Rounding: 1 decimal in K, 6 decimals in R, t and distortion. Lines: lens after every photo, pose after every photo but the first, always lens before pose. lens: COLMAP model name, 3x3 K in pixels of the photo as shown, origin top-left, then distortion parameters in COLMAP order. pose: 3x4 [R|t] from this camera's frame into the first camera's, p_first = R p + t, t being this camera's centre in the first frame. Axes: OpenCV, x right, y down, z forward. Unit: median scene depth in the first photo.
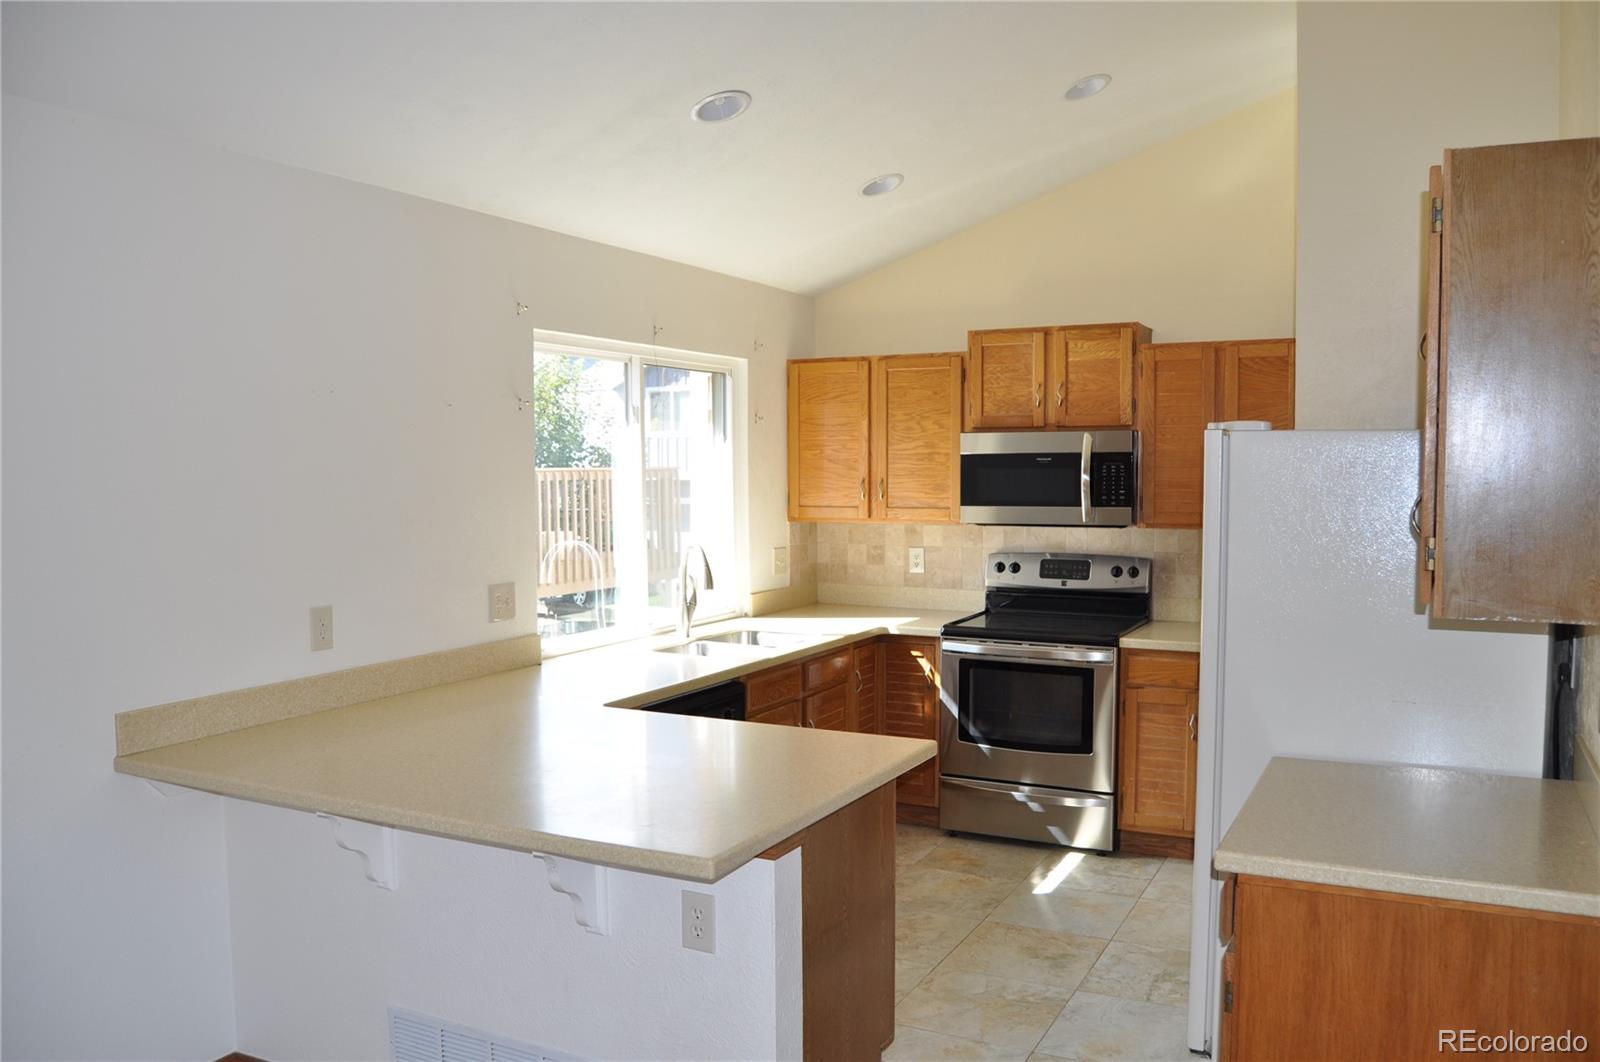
lens RADIAL K [[1266.5, 0, 813.0], [0, 1266.5, 545.8], [0, 0, 1]] dist [-0.089825, 0.032576]
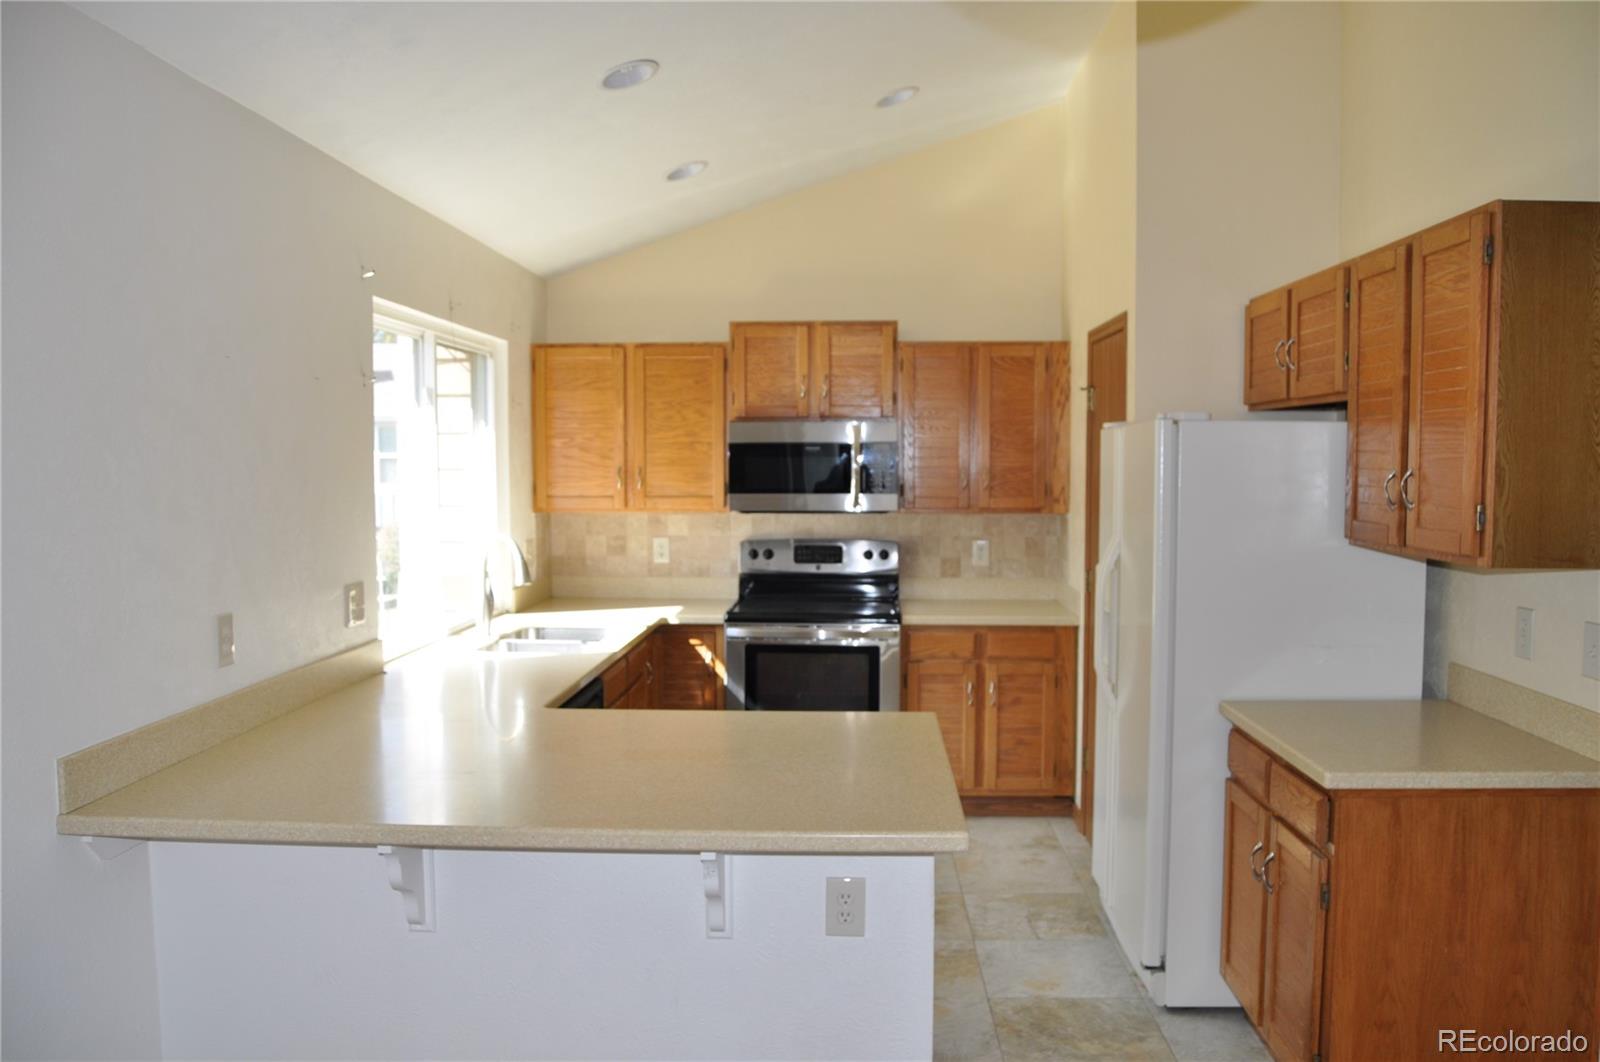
lens RADIAL K [[1266.5, 0, 813.0], [0, 1266.5, 545.8], [0, 0, 1]] dist [-0.089825, 0.032576]
pose [[0.909441, -0.023969, 0.415141, -0.244710], [0.022805, 0.999710, 0.007761, 0.003406], [-0.415207, 0.002409, 0.909724, 0.050346]]
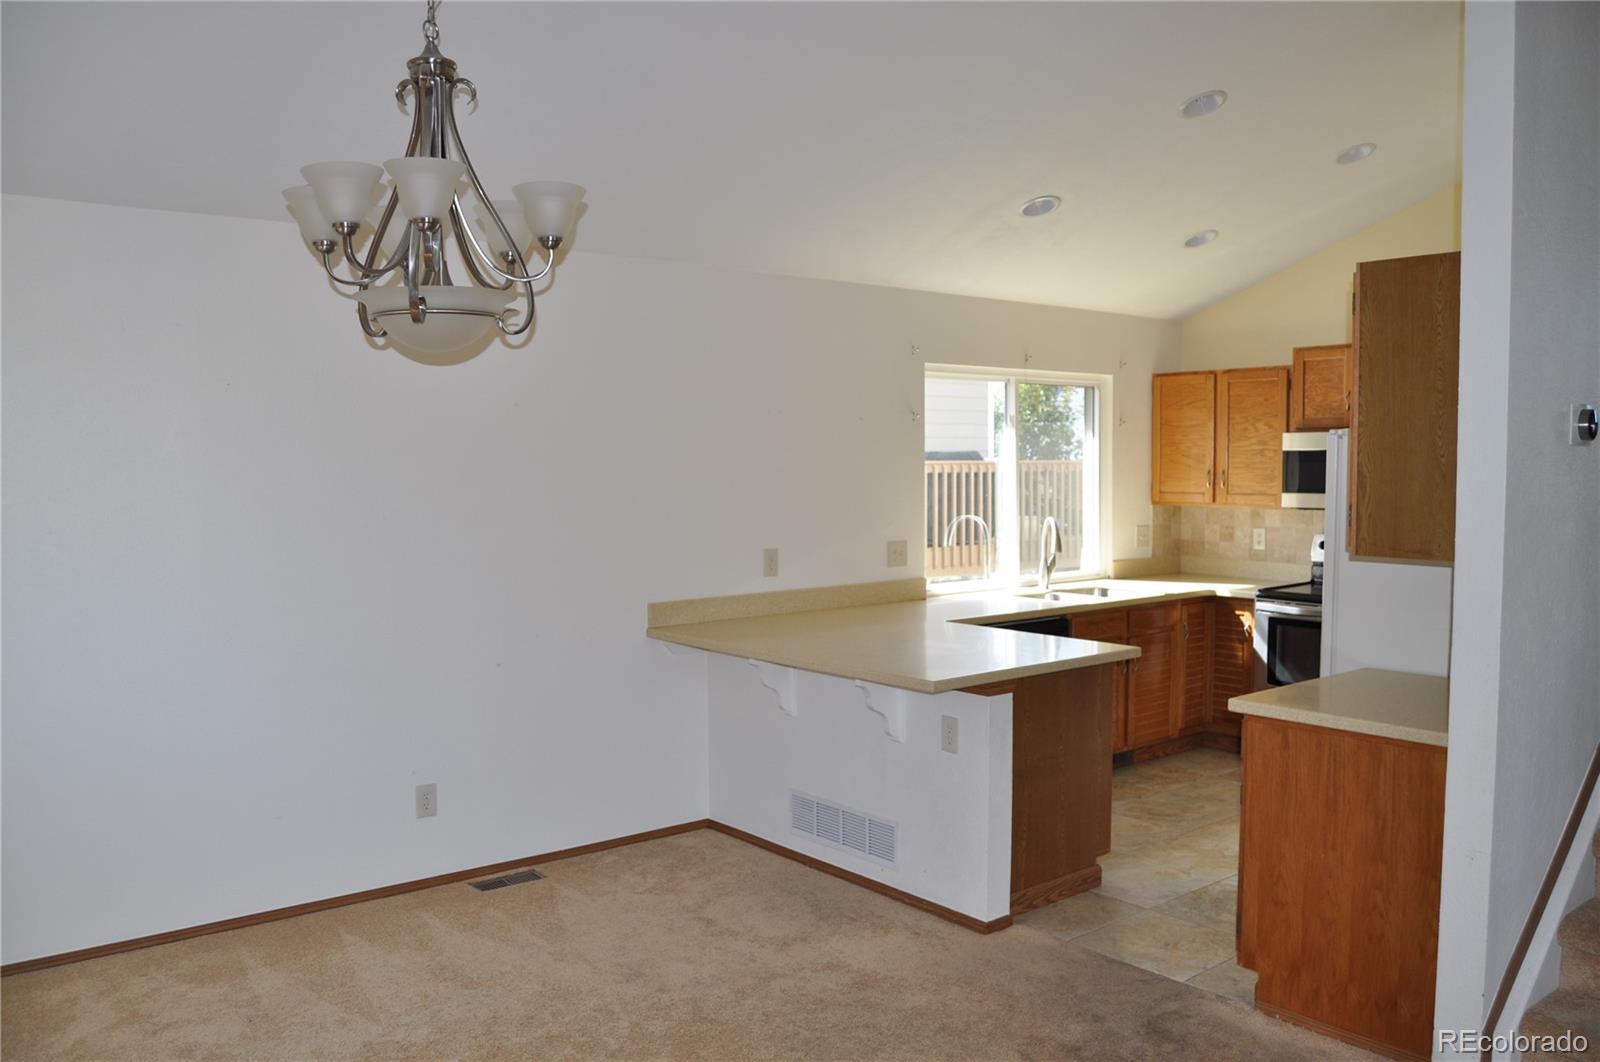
lens RADIAL K [[1266.5, 0, 813.0], [0, 1266.5, 545.8], [0, 0, 1]] dist [-0.089825, 0.032576]
pose [[0.913786, 0.026507, -0.405330, 0.194400], [-0.024021, 0.999649, 0.011218, 0.016611], [0.405485, -0.000514, 0.914101, -0.281922]]
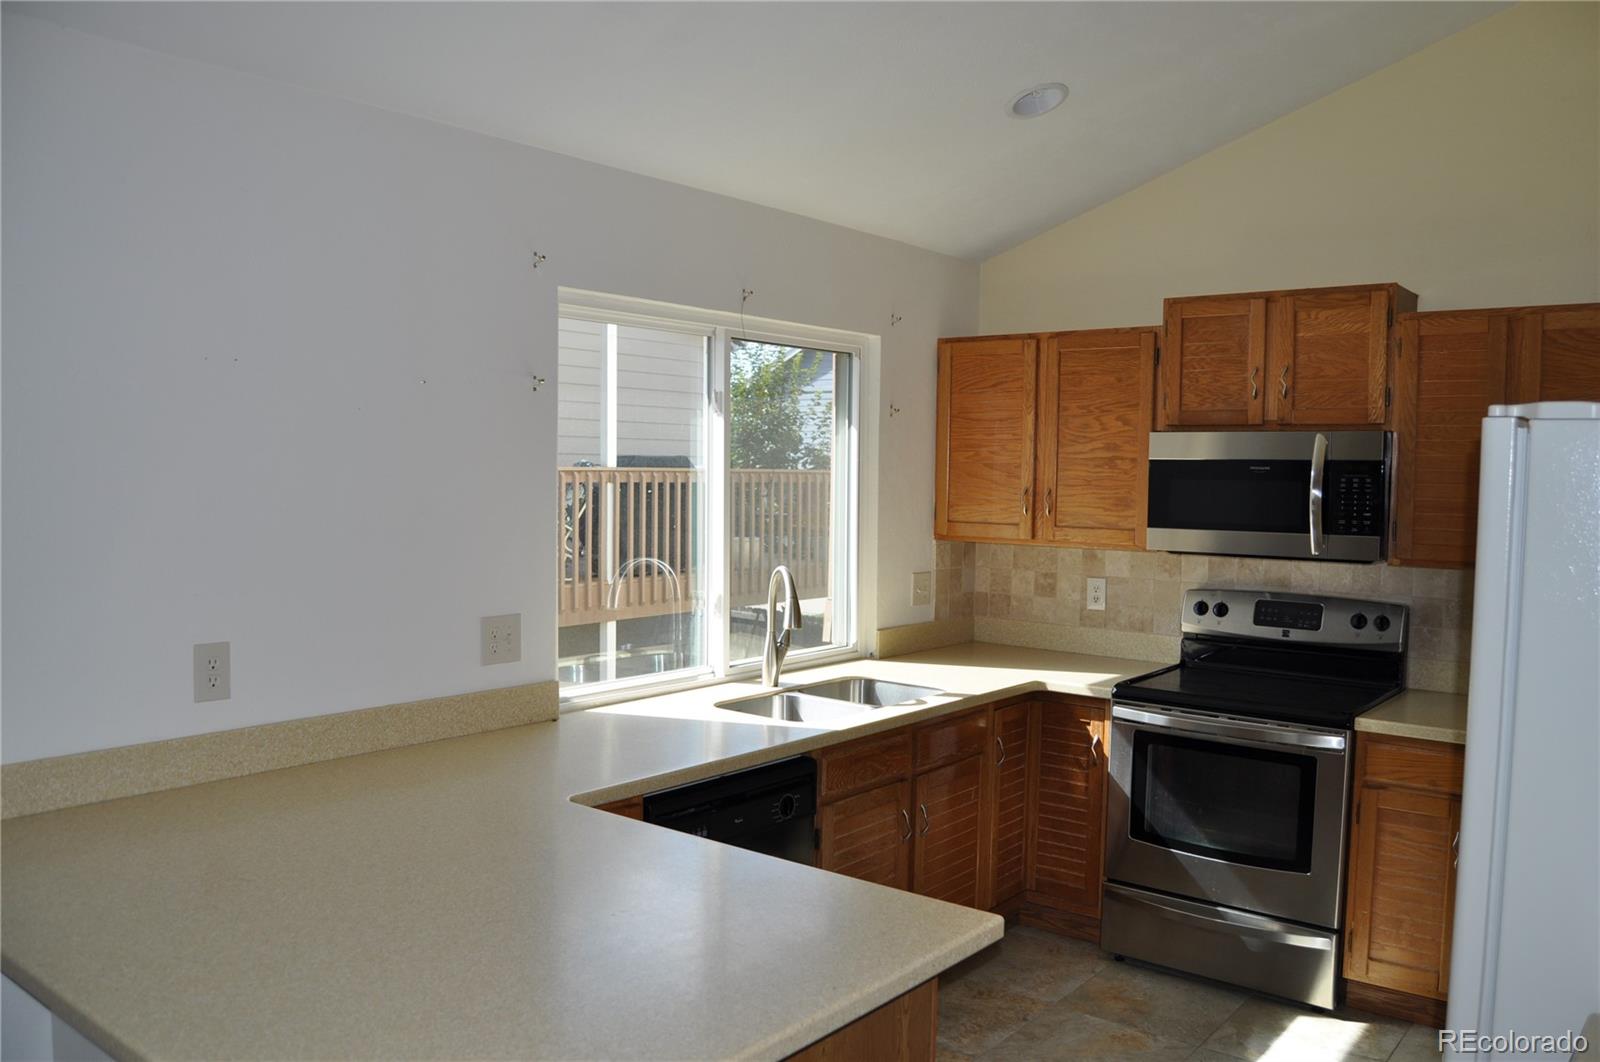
lens RADIAL K [[1266.5, 0, 813.0], [0, 1266.5, 545.8], [0, 0, 1]] dist [-0.089825, 0.032576]
pose [[0.979609, 0.030389, -0.198603, 0.070556], [-0.031126, 0.999515, -0.000591, -0.013720], [0.198489, 0.006761, 0.980080, 0.216273]]
